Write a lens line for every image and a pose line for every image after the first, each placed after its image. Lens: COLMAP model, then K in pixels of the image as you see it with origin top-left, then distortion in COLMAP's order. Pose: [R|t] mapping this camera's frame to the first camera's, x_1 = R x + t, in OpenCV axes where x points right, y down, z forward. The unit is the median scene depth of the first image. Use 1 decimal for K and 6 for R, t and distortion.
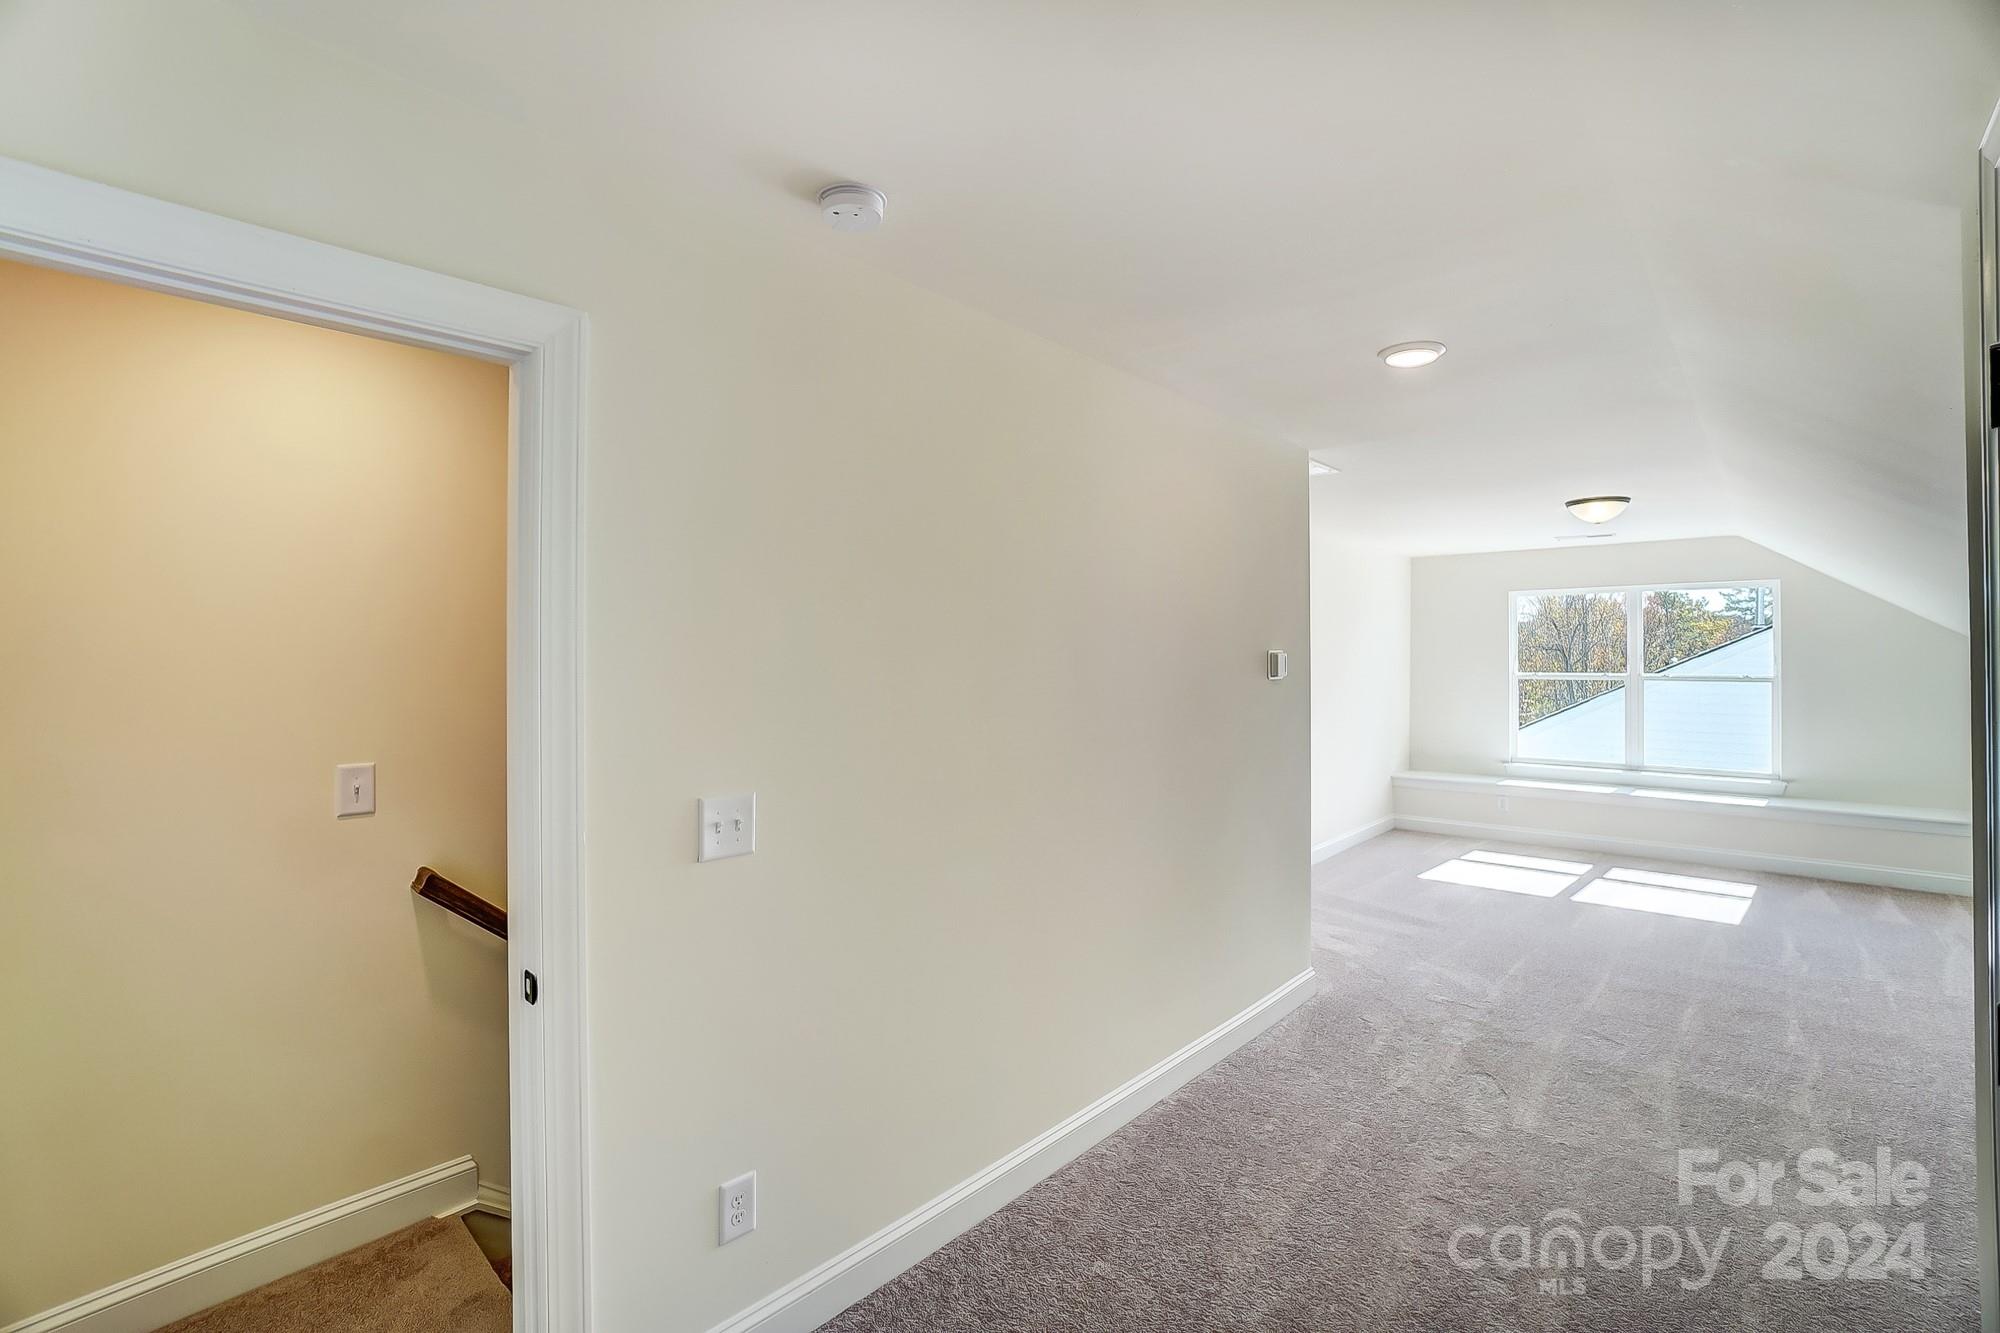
lens RADIAL K [[917.2, 0, 994.9], [0, 917.2, 646.9], [0, 0, 1]] dist [-0.040310, 0.018819]
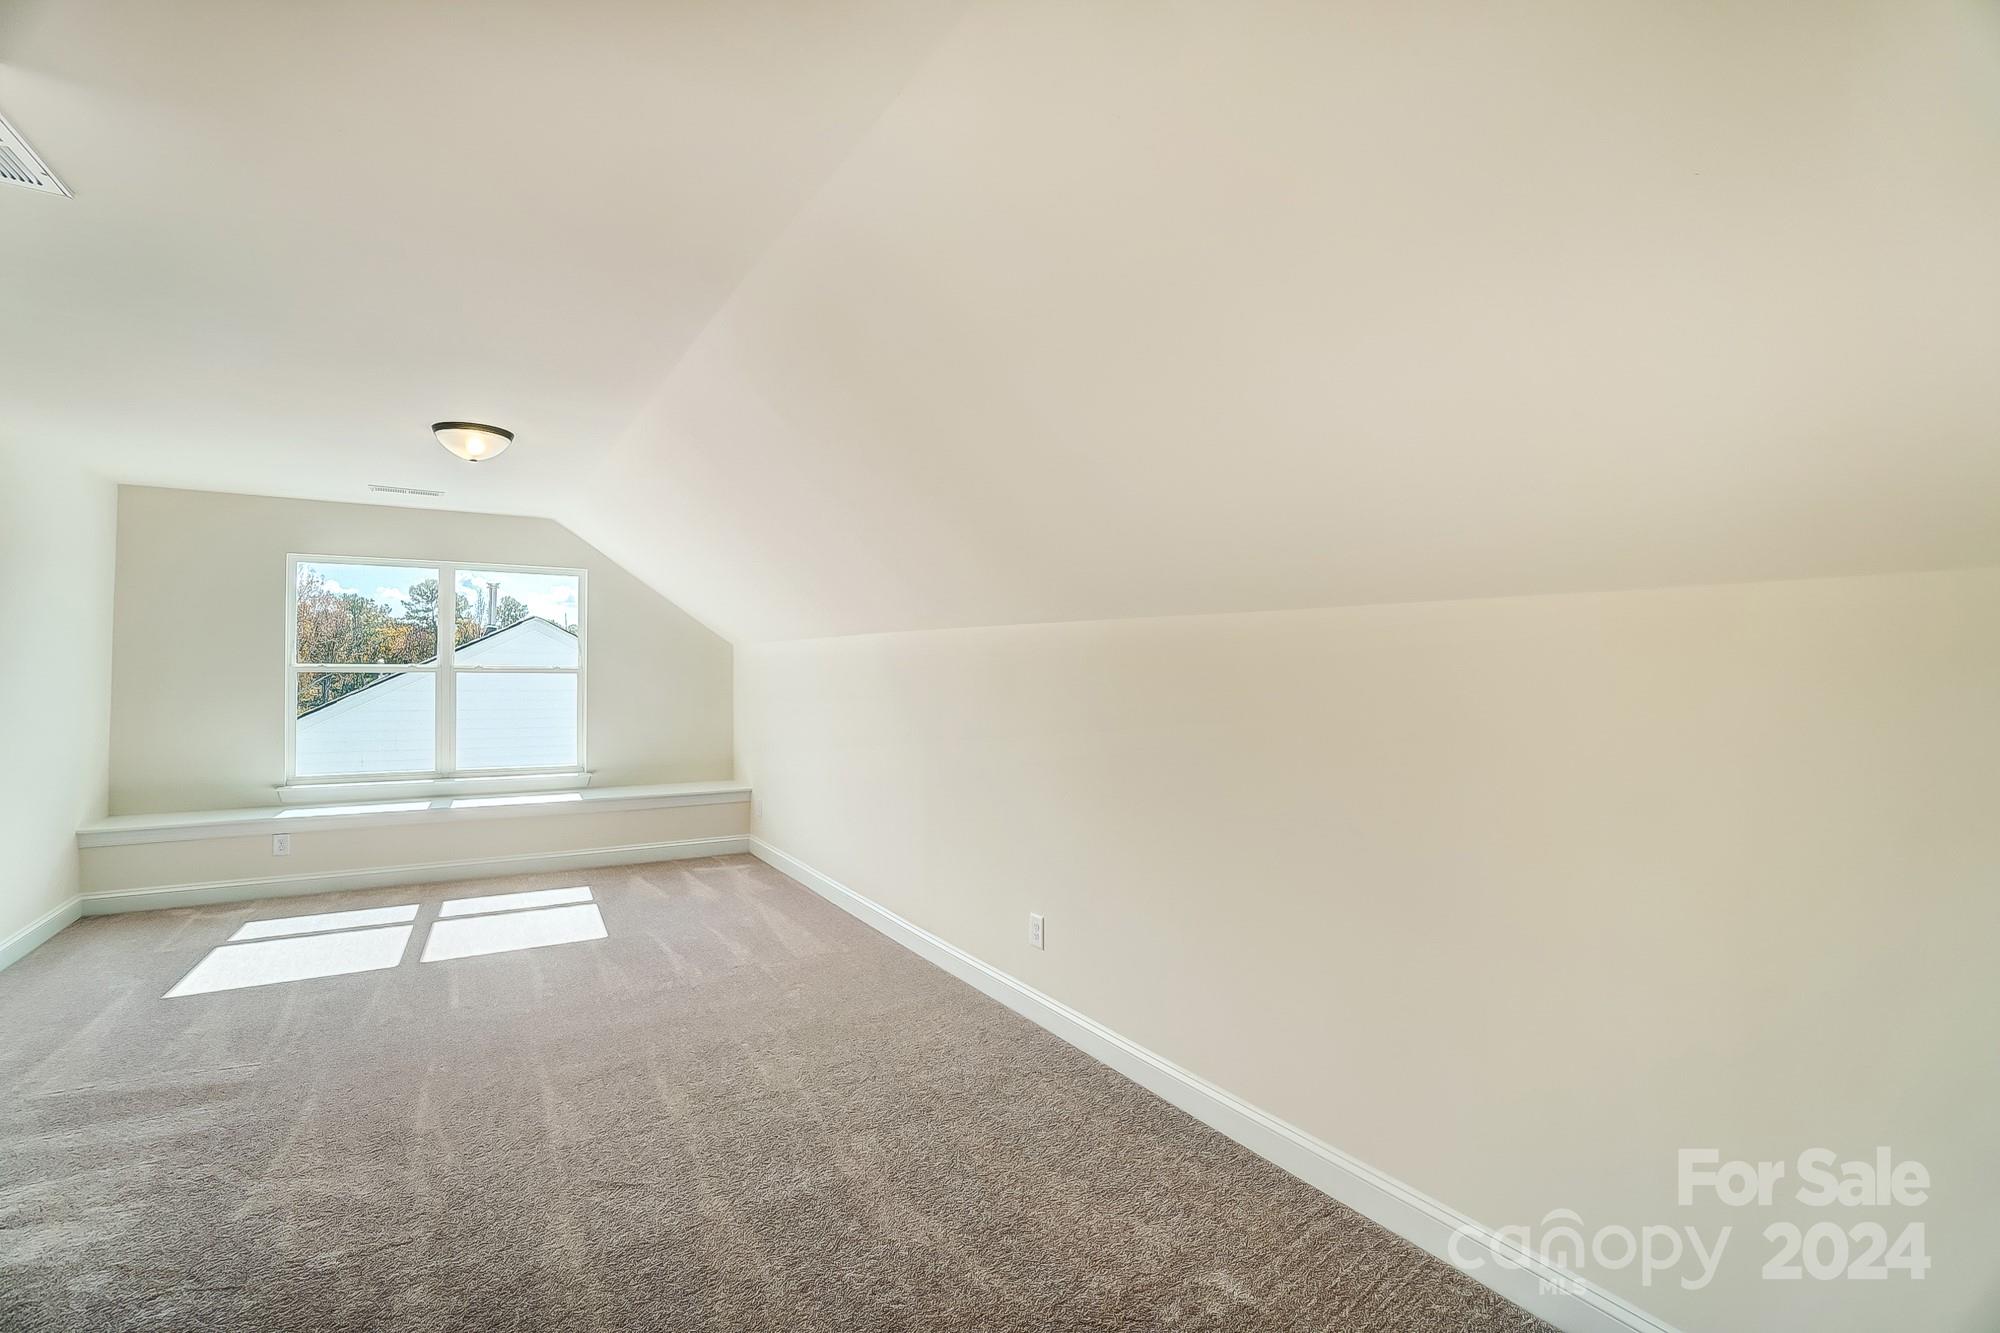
lens RADIAL K [[917.2, 0, 994.9], [0, 917.2, 646.9], [0, 0, 1]] dist [-0.040310, 0.018819]
pose [[0.311693, 0.020754, 0.949956, 0.060182], [-0.014856, 0.999746, -0.016967, 0.021158], [-0.950067, -0.008824, 0.311922, 0.255725]]
